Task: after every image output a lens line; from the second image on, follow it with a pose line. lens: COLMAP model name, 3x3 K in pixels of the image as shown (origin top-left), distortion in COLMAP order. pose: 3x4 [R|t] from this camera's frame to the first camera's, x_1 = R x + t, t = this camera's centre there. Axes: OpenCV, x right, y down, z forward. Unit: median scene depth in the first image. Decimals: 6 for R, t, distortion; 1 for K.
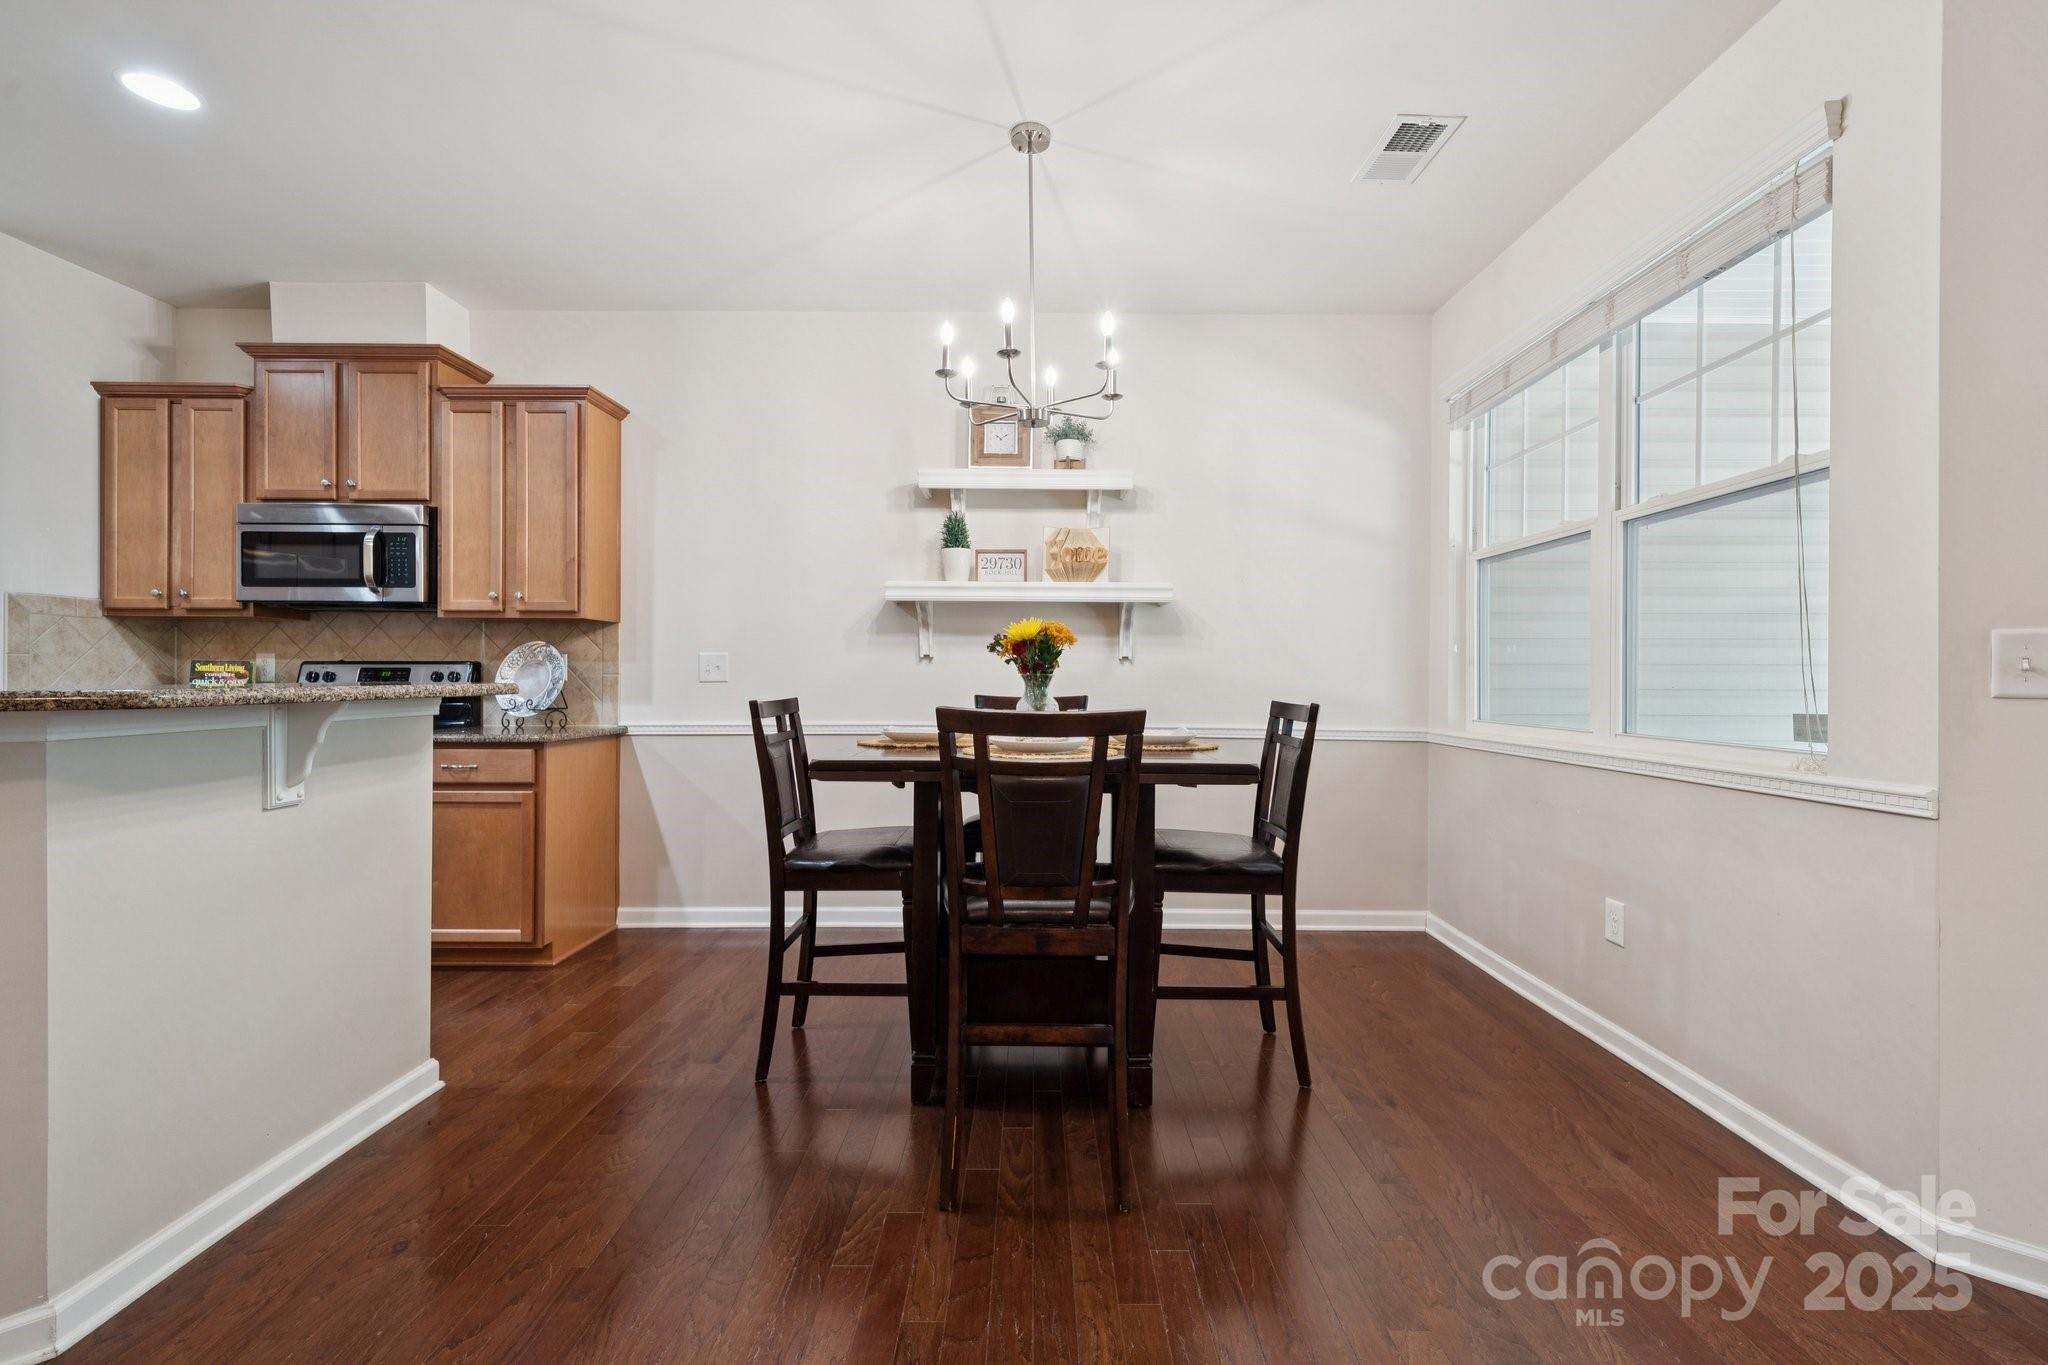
lens RADIAL K [[878.8, 0, 1032.7], [0, 878.8, 671.0], [0, 0, 1]] dist [0.009399, -0.000972]
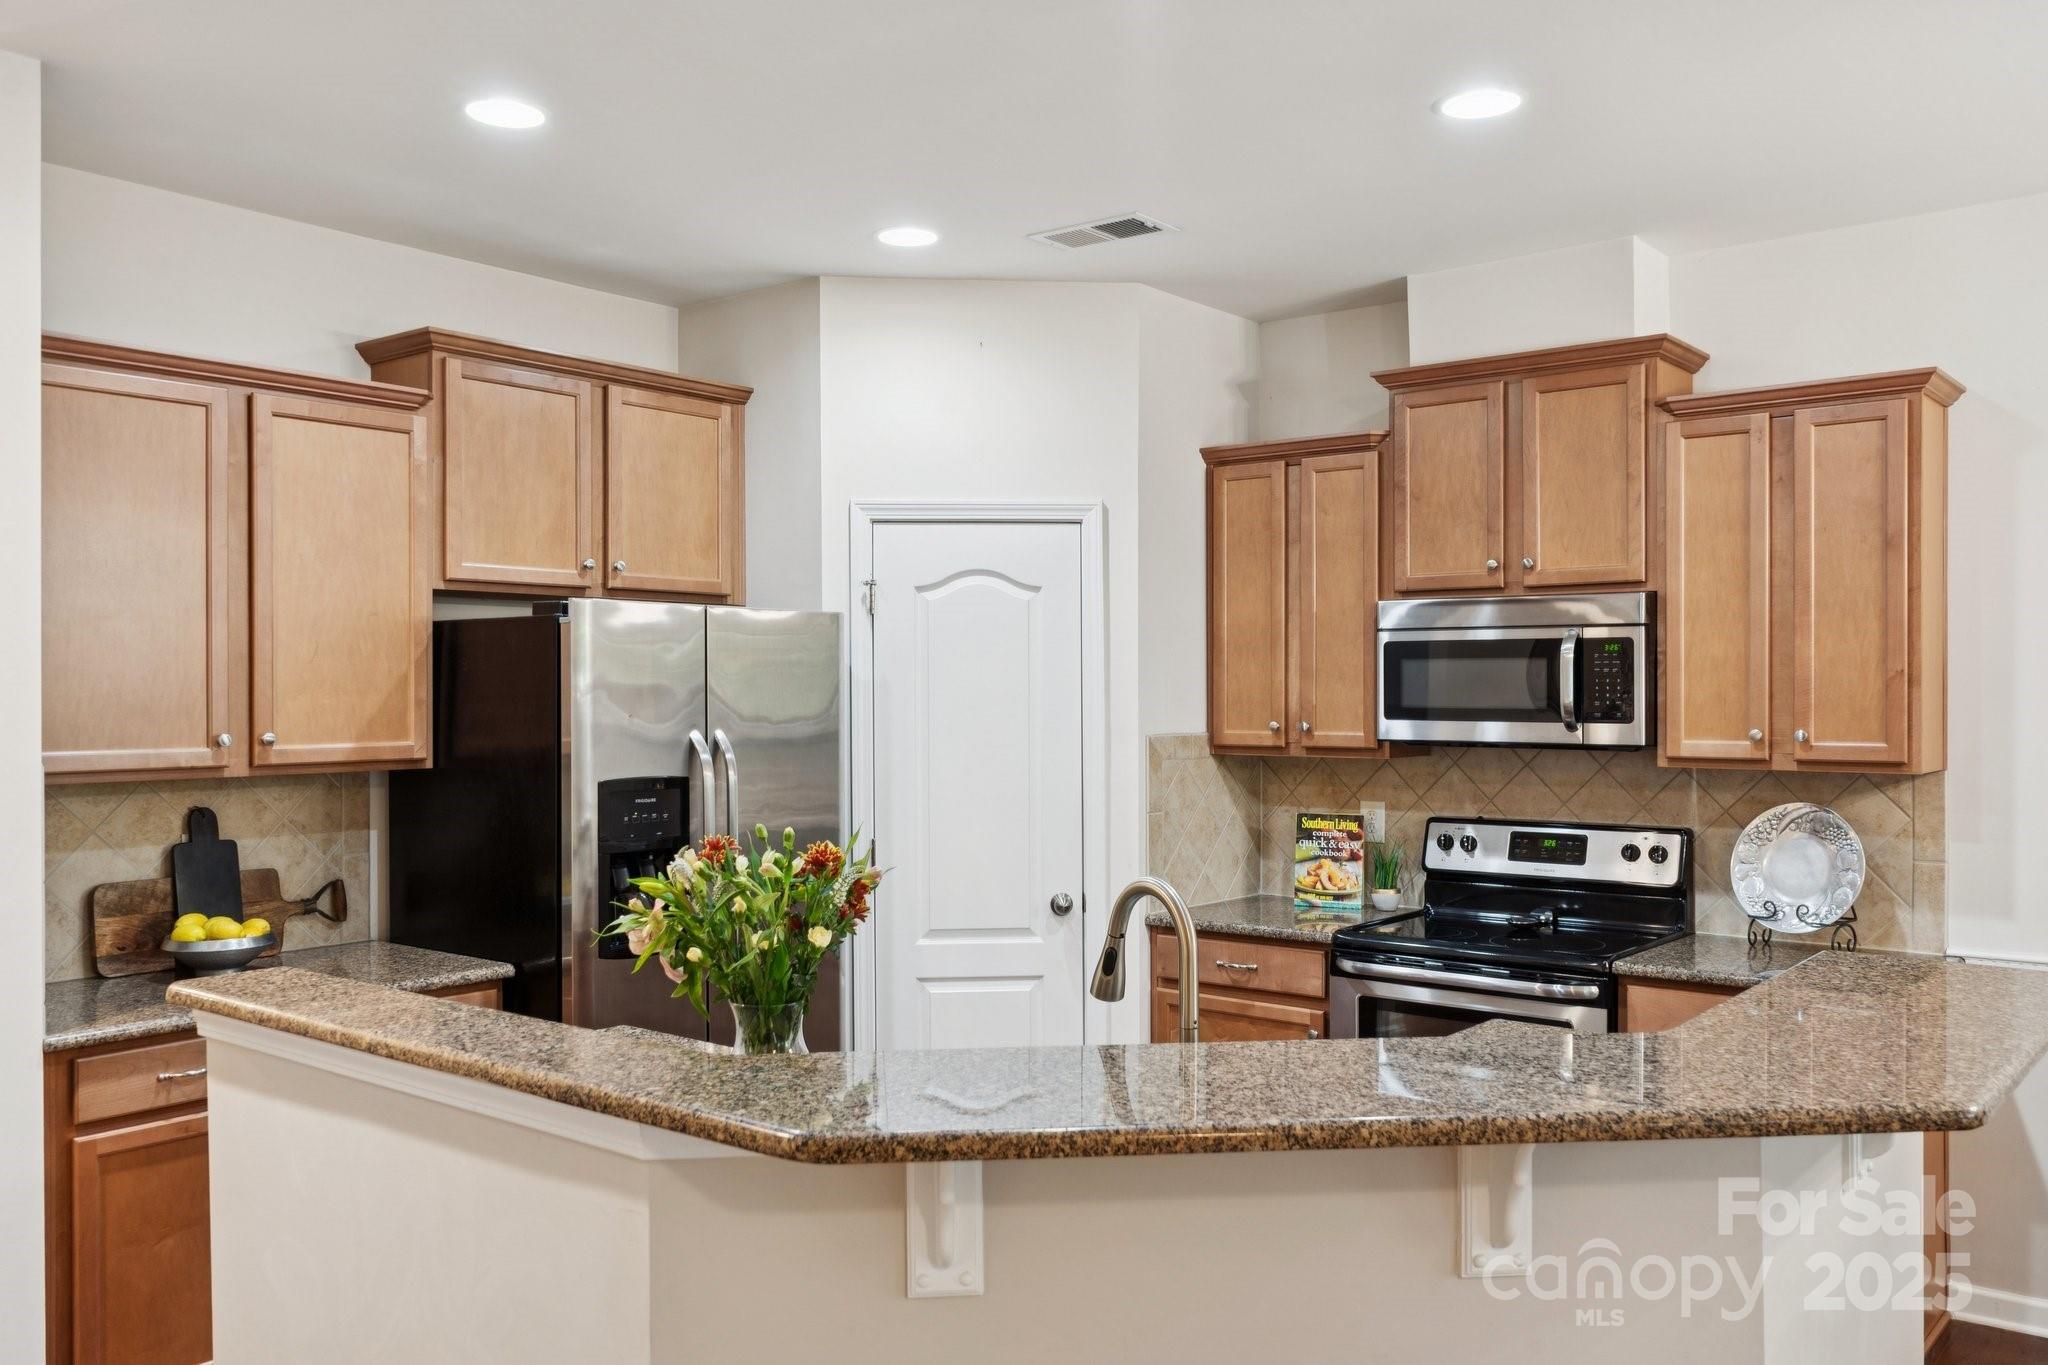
lens RADIAL K [[1647.3, 0, 1033.6], [0, 1647.3, 702.0], [0, 0, 1]] dist [0.009829, 0.004286]
pose [[0.778986, -0.002281, -0.627037, -0.281626], [0.008487, 0.999940, 0.006906, -0.117928], [0.626984, -0.010701, 0.778959, -0.191814]]
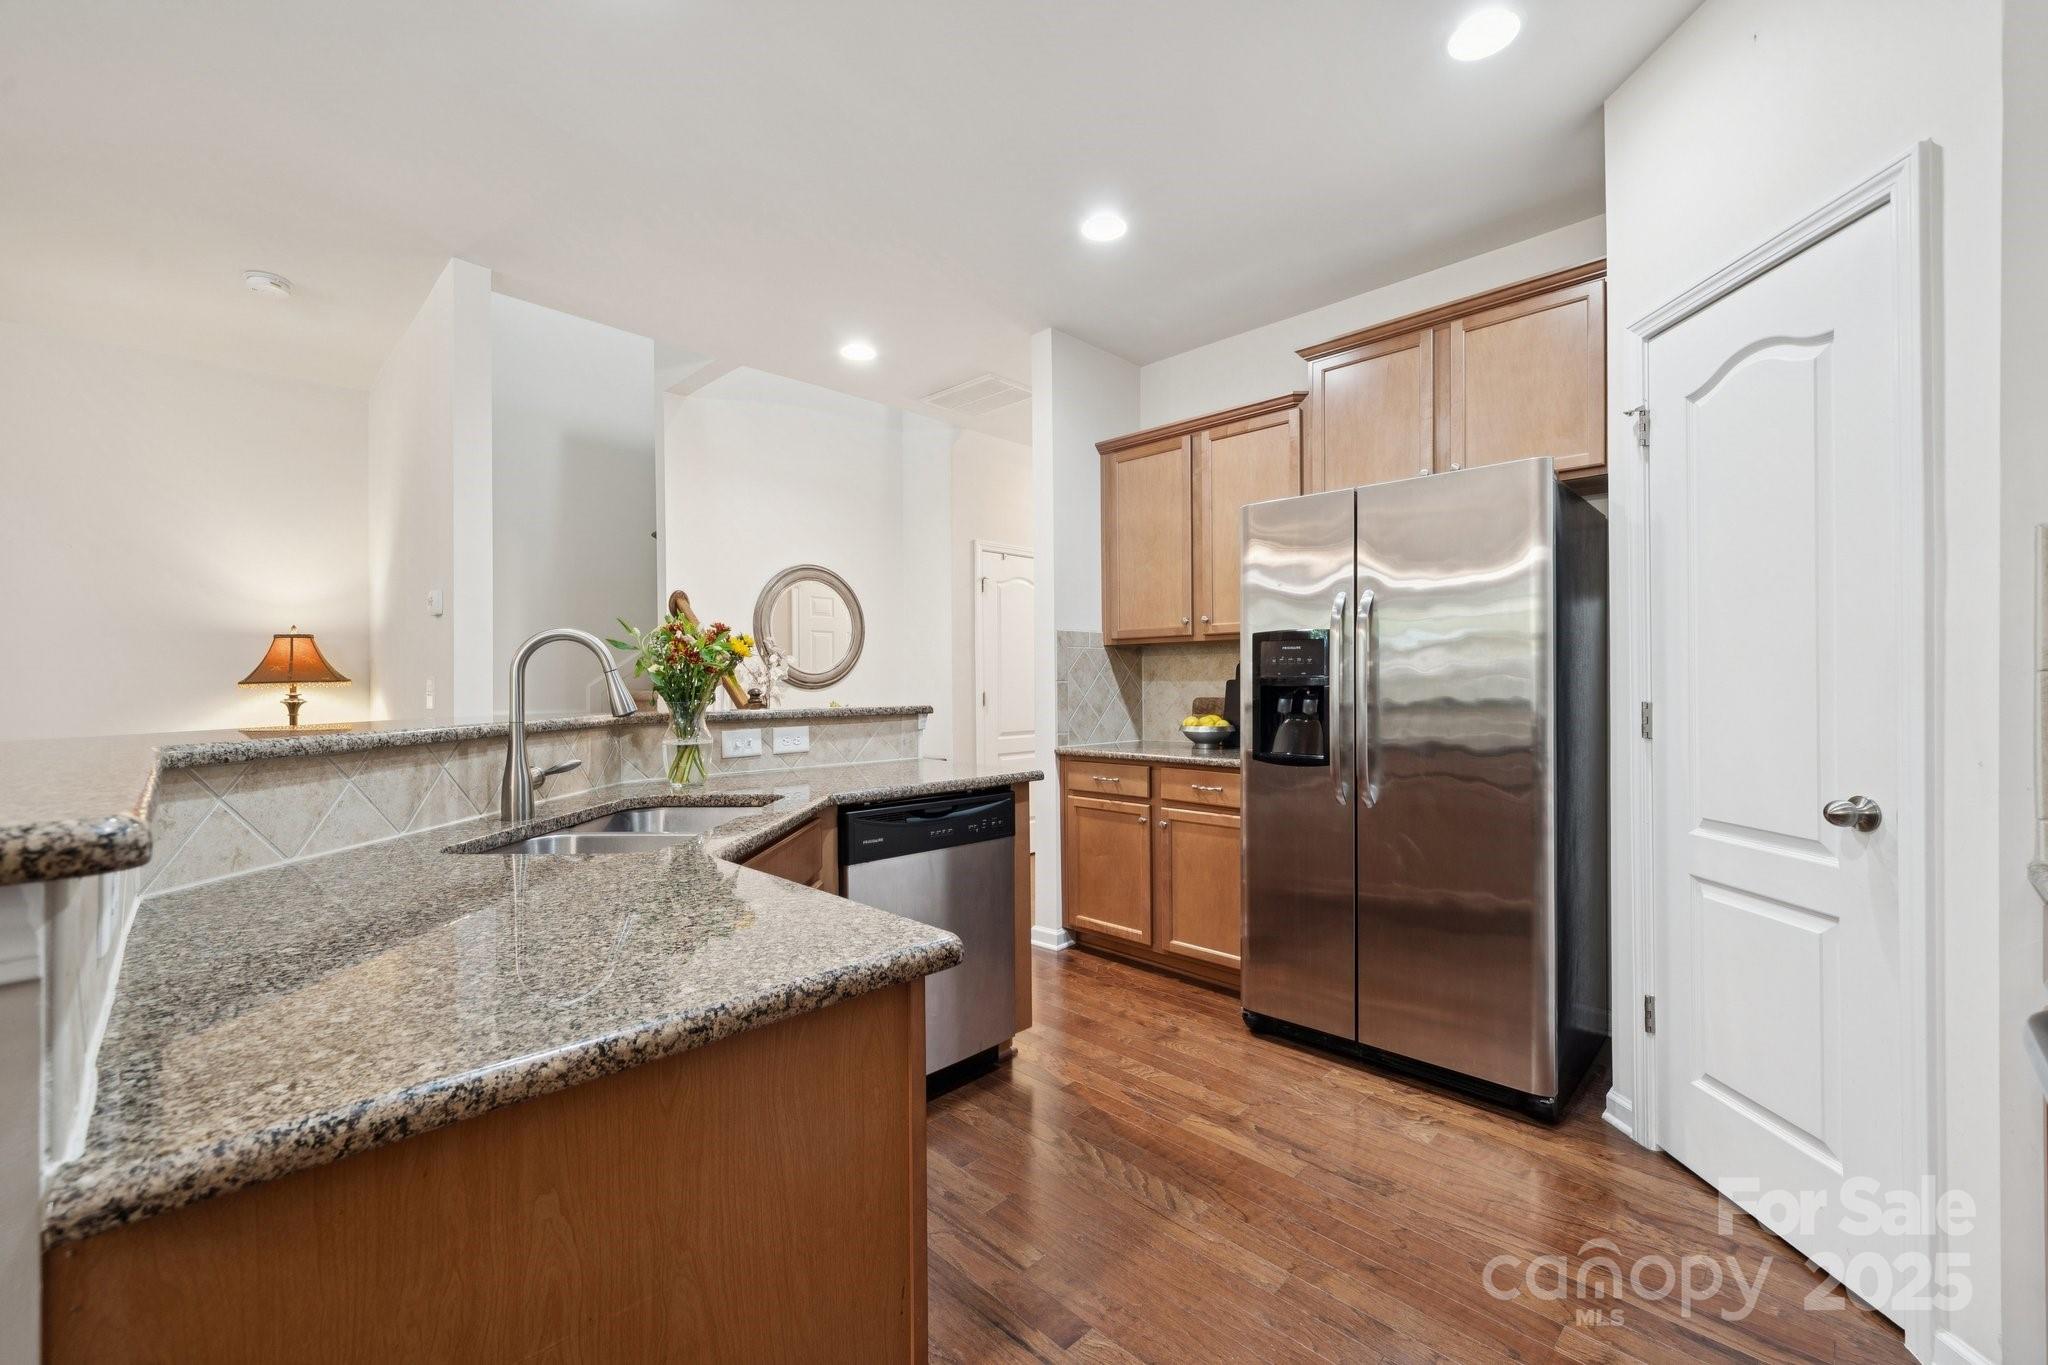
lens RADIAL K [[831.4, 0, 1034.6], [0, 831.4, 682.5], [0, 0, 1]] dist [0.002132, 0.000985]
pose [[-0.692735, -0.004322, -0.721179, -0.490031], [0.001681, 0.999970, -0.007607, -0.010795], [0.721190, -0.006482, -0.692707, 0.844049]]
